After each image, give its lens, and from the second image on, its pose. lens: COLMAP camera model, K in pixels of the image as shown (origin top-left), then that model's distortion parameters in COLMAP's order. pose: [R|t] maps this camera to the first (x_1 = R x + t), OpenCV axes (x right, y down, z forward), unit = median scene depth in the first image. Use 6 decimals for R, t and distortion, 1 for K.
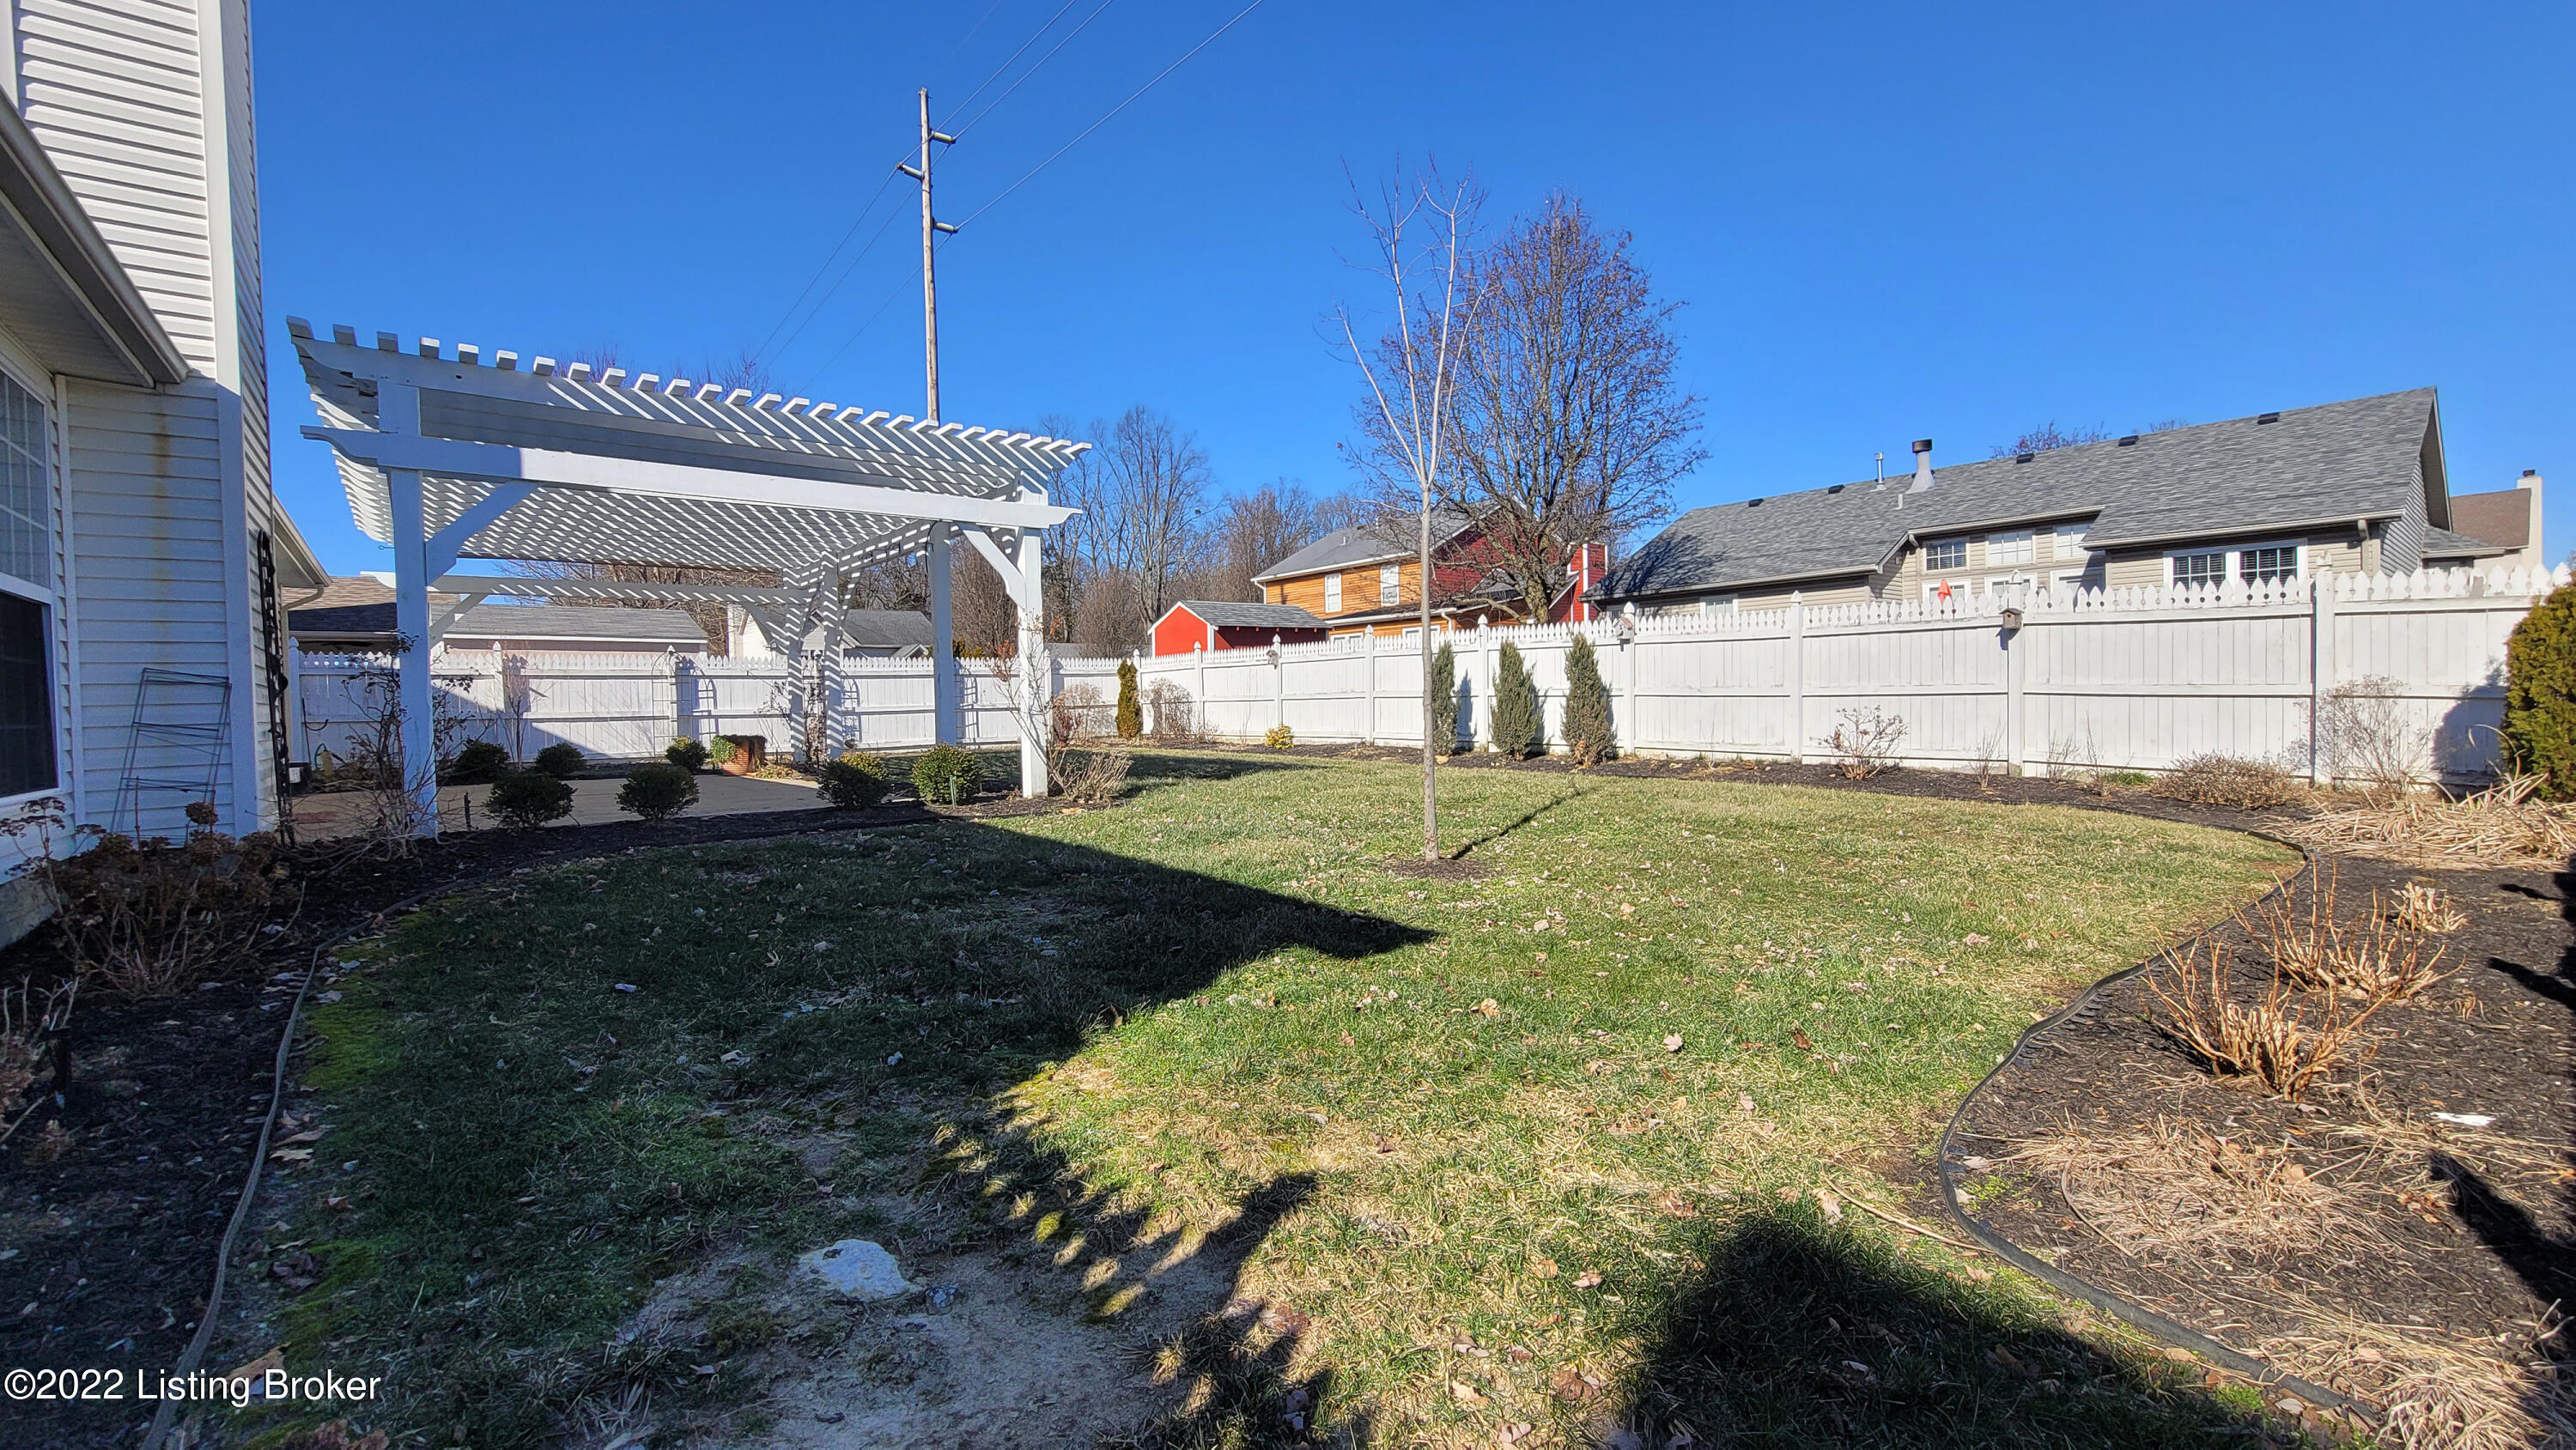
lens RADIAL K [[1070.2, 0, 1287.7], [0, 1070.2, 723.2], [0, 0, 1]] dist [0.000093, 0.001029]
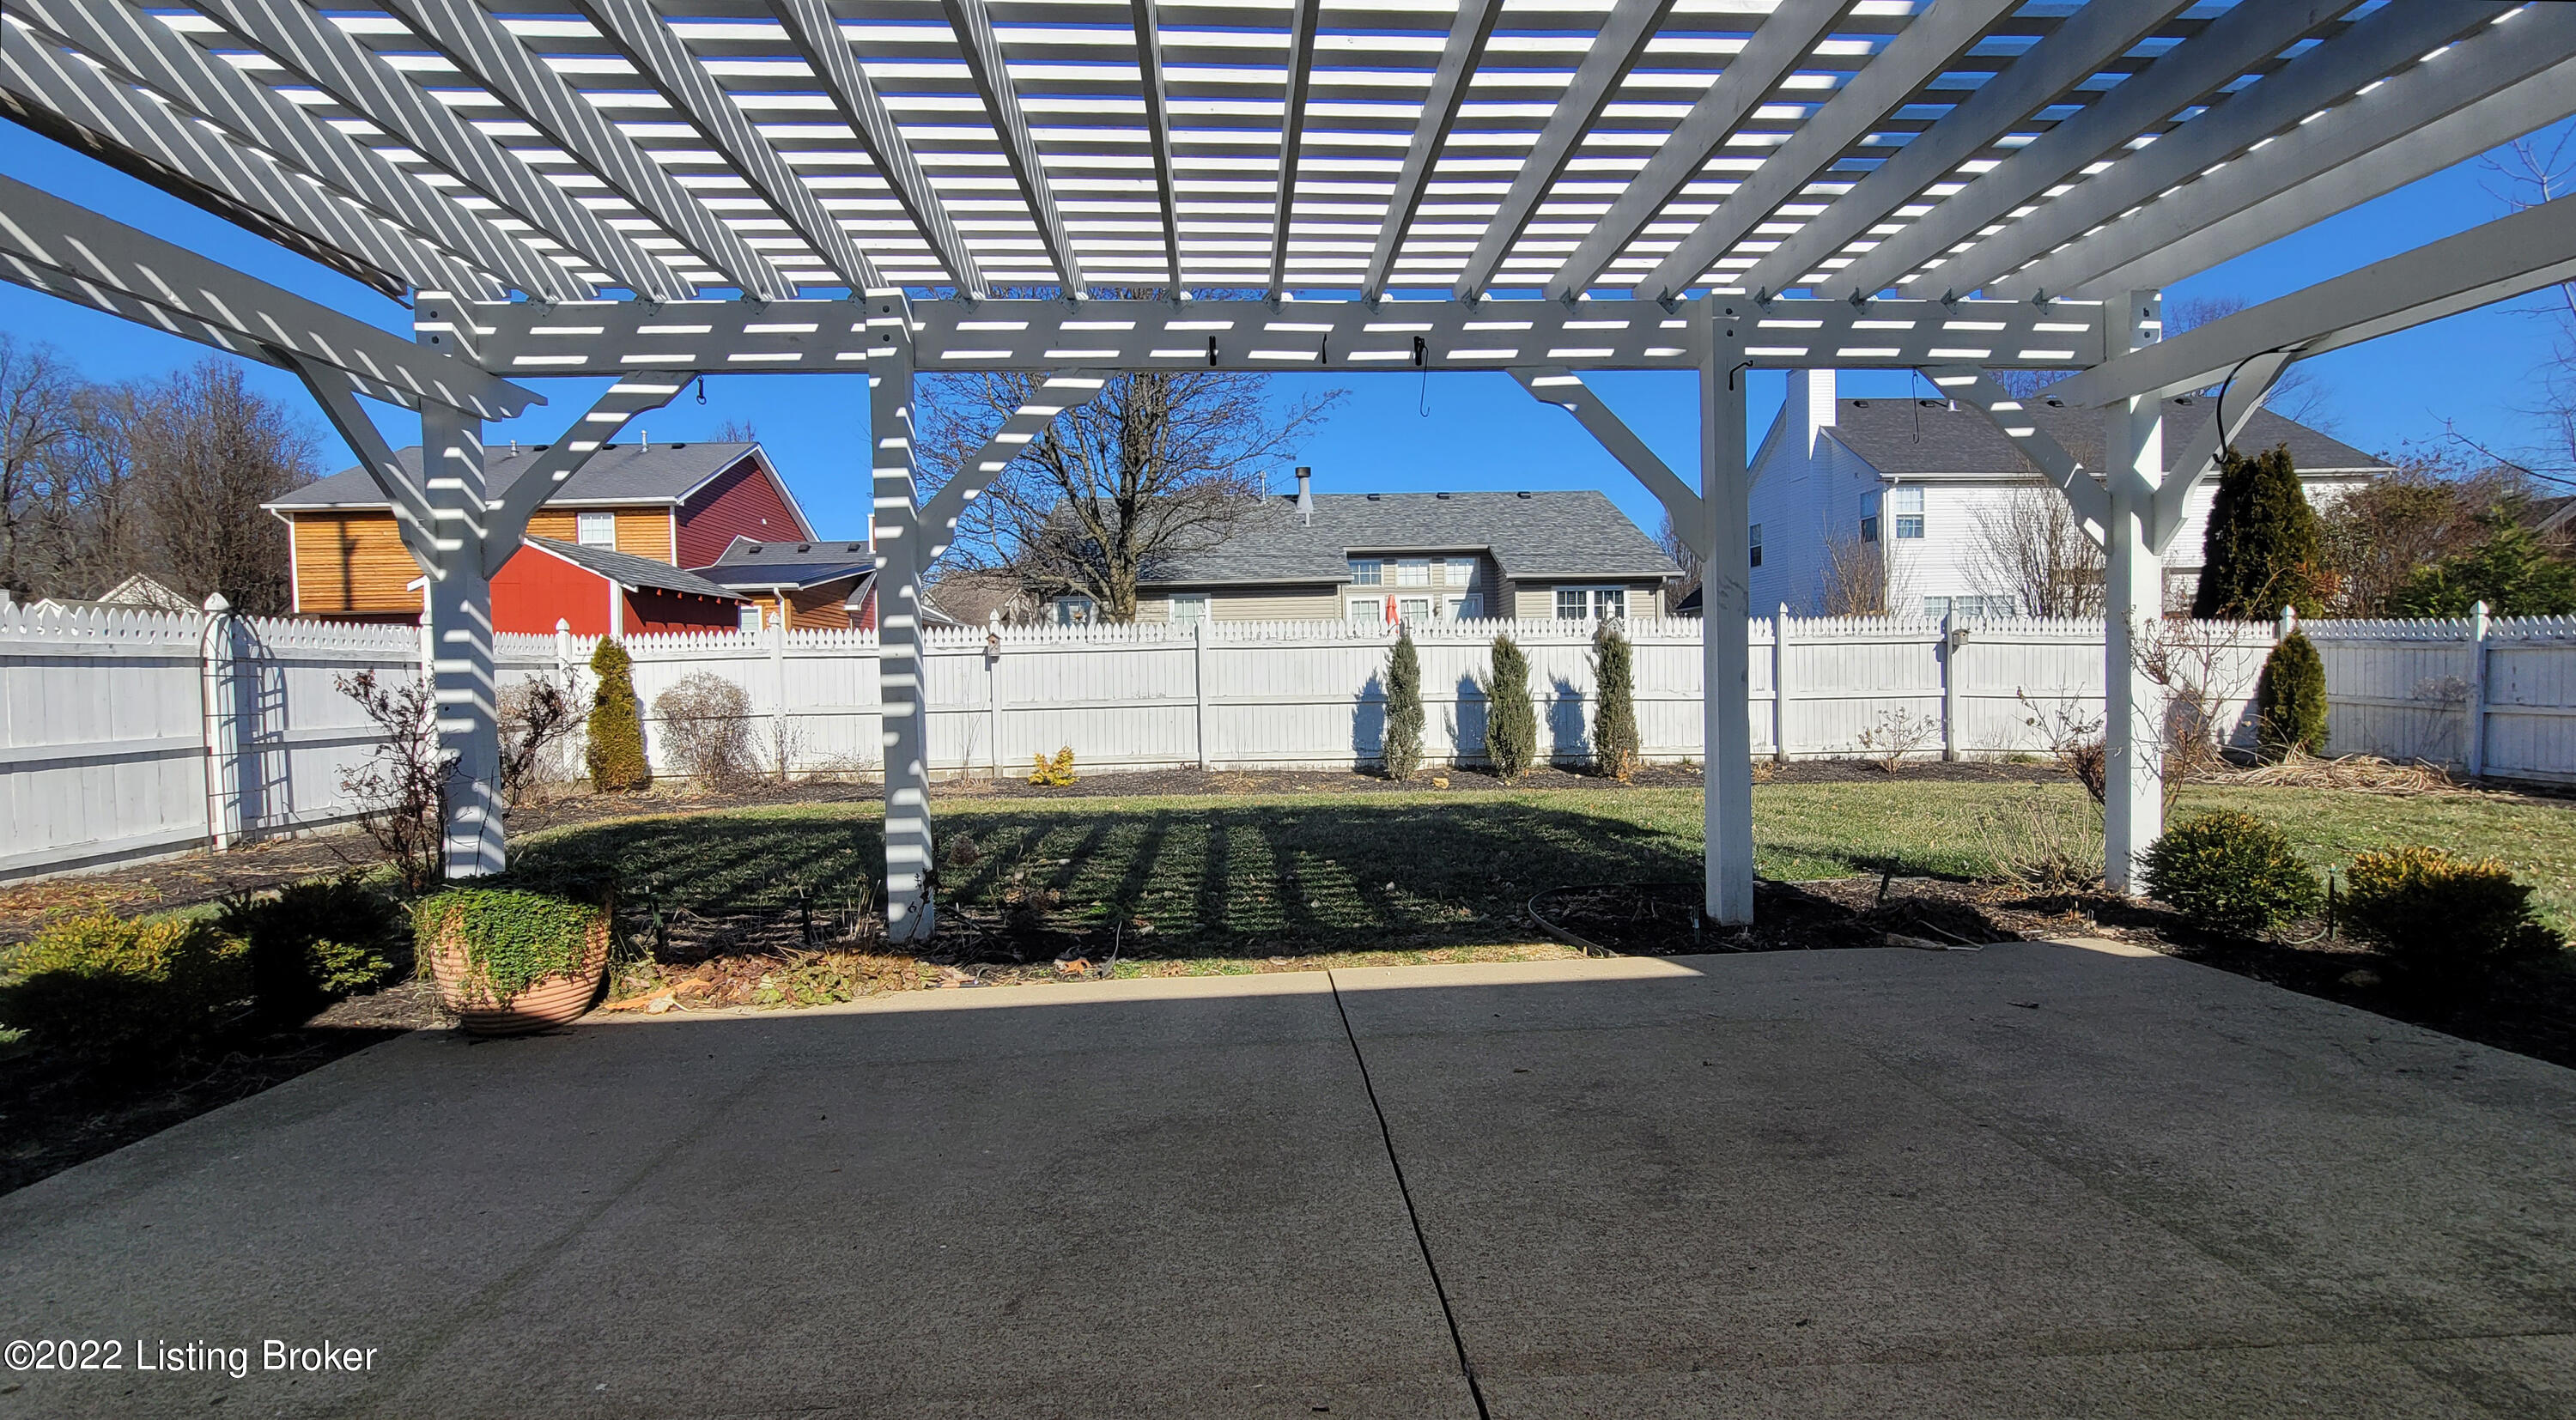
lens RADIAL K [[1088.1, 0, 1287.8], [0, 1088.1, 707.5], [0, 0, 1]] dist [-0.002303, -0.000128]
pose [[0.578066, -0.011616, 0.815907, -0.384136], [0.029634, 0.999538, -0.006765, -0.012018], [-0.815452, 0.028089, 0.578143, 0.439006]]
